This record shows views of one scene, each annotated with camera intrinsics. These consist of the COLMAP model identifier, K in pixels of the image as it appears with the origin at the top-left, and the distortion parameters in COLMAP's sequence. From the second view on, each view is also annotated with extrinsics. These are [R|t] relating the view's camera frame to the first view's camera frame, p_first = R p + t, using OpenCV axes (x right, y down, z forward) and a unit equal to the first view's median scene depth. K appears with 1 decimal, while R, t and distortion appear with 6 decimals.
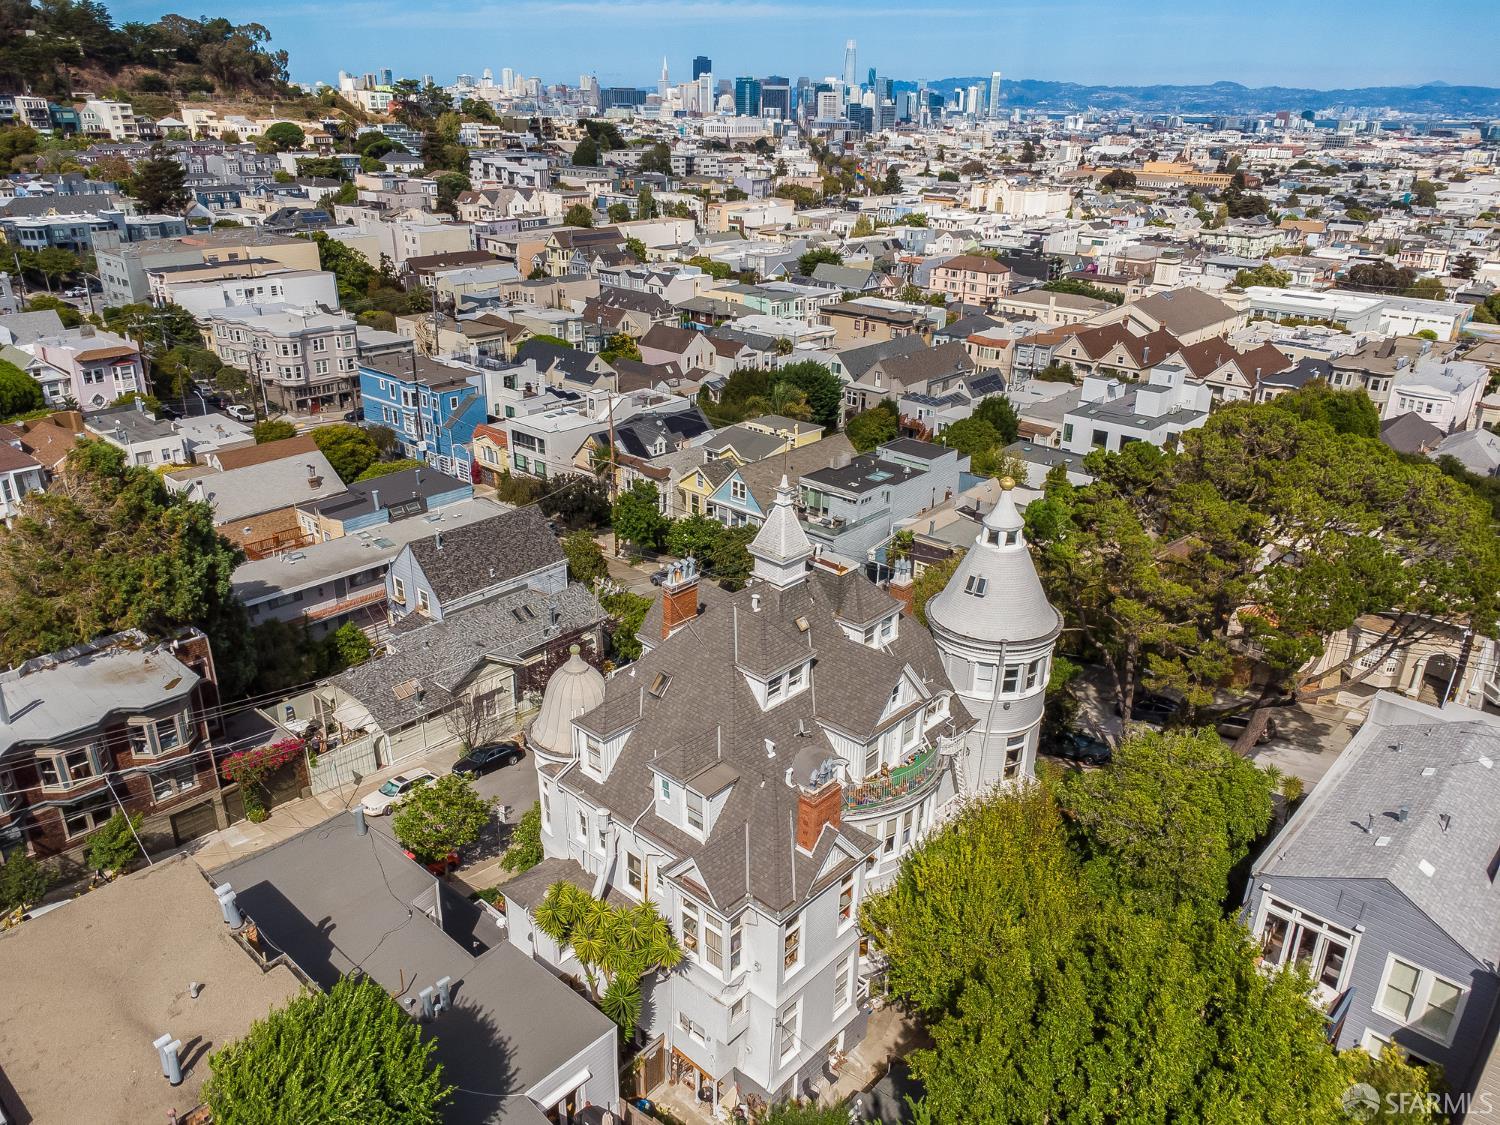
lens RADIAL K [[1085.7, 0, 748.5], [0, 1085.7, 567.2], [0, 0, 1]] dist [0.011261, -0.008049]
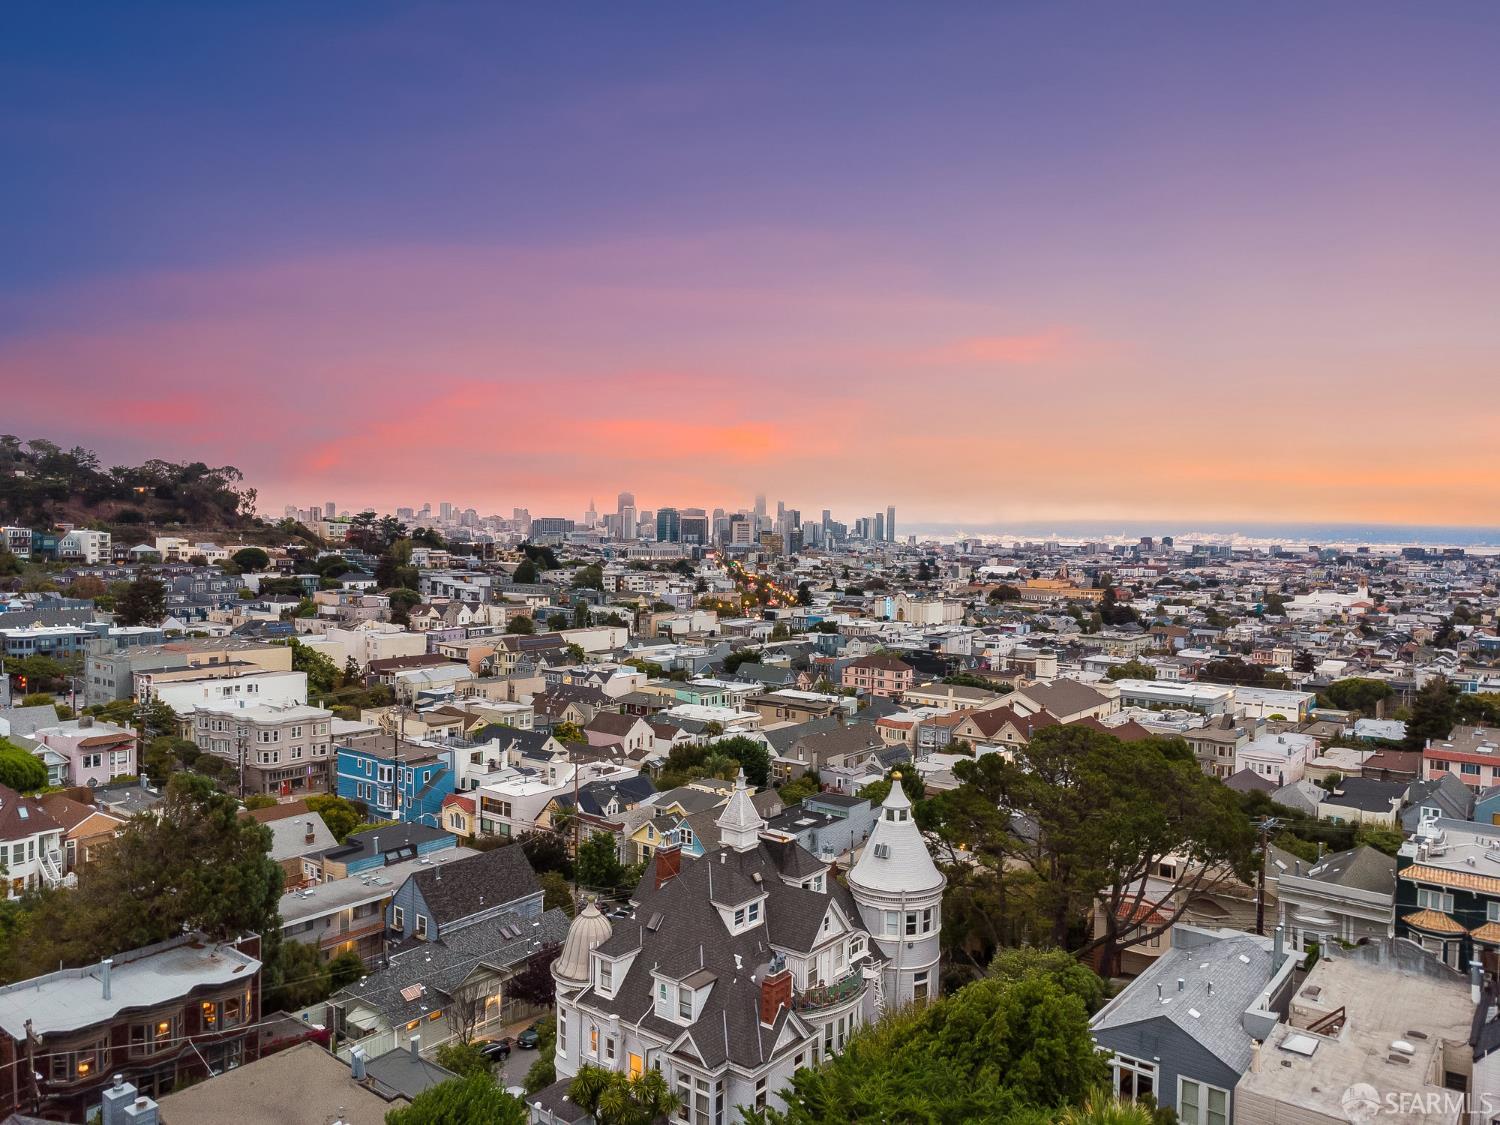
lens RADIAL K [[1088.1, 0, 750.5], [0, 1088.1, 582.6], [0, 0, 1]] dist [0.007579, -0.001450]
pose [[0.997124, -0.005377, 0.075596, -0.009108], [0.031367, 0.937311, -0.347079, 0.026945], [-0.068991, 0.348452, 0.934784, -0.062721]]
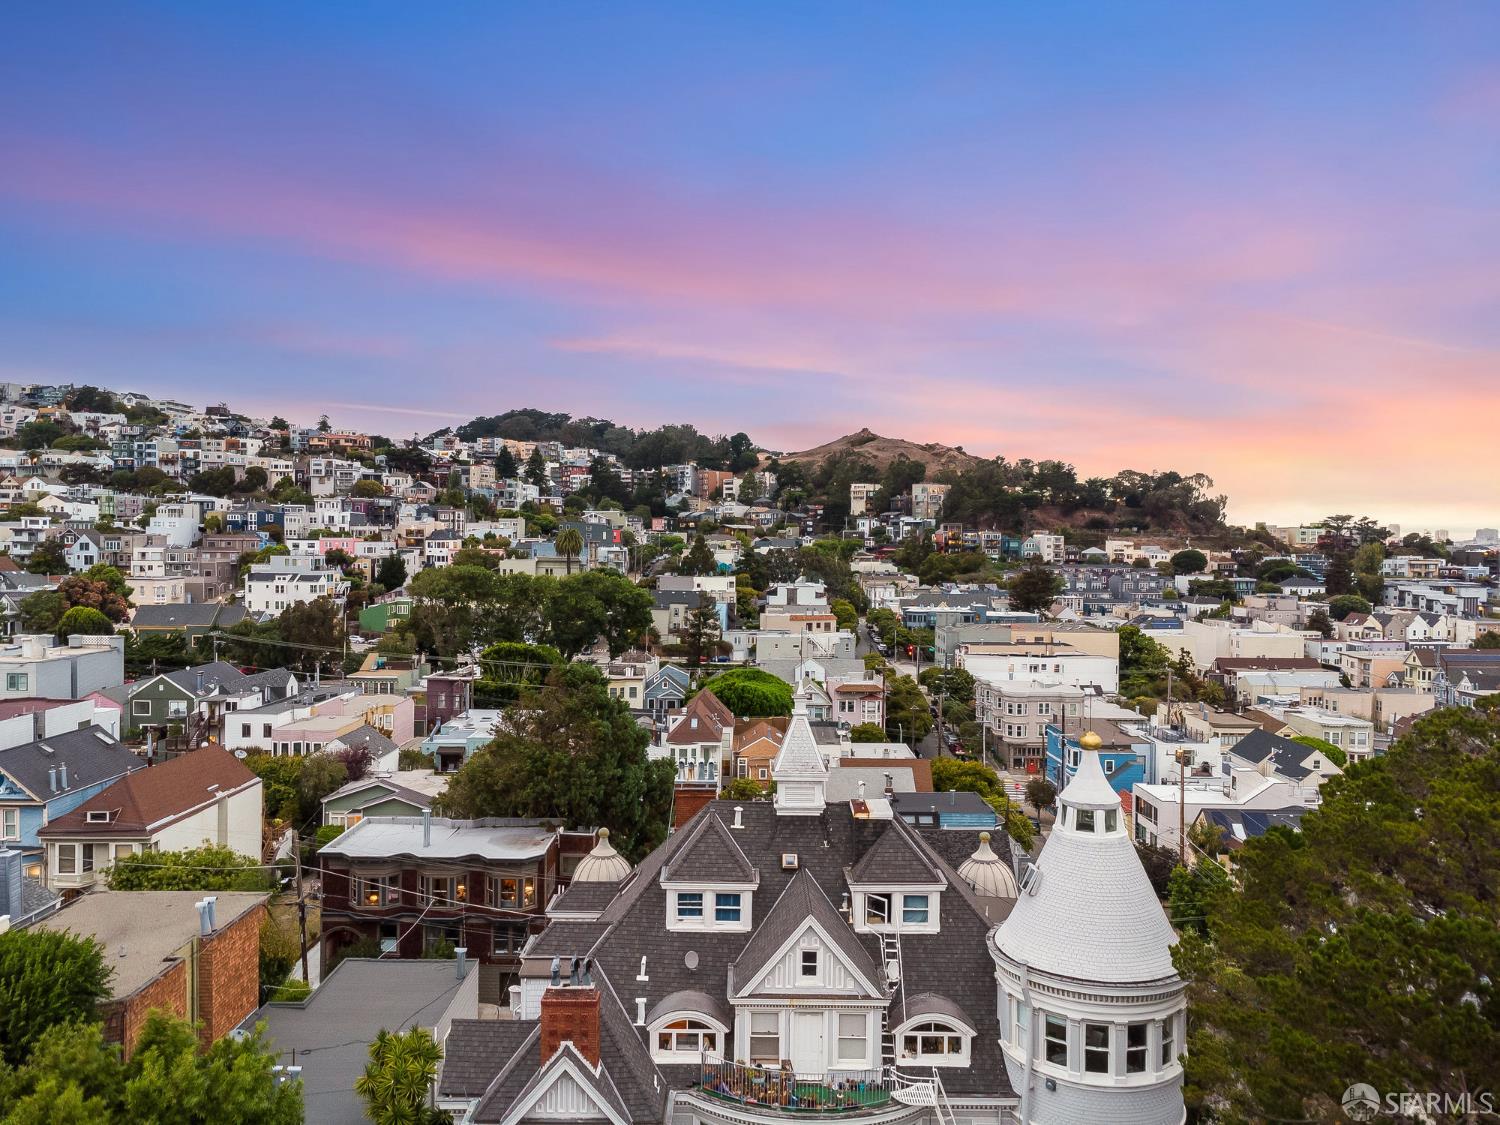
lens RADIAL K [[1085.7, 0, 748.5], [0, 1085.7, 567.2], [0, 0, 1]] dist [0.011261, -0.008049]
pose [[0.670538, 0.005000, -0.741859, 0.095579], [-0.290528, 0.921879, -0.256384, 0.009991], [0.682622, 0.387446, 0.619607, 0.057003]]
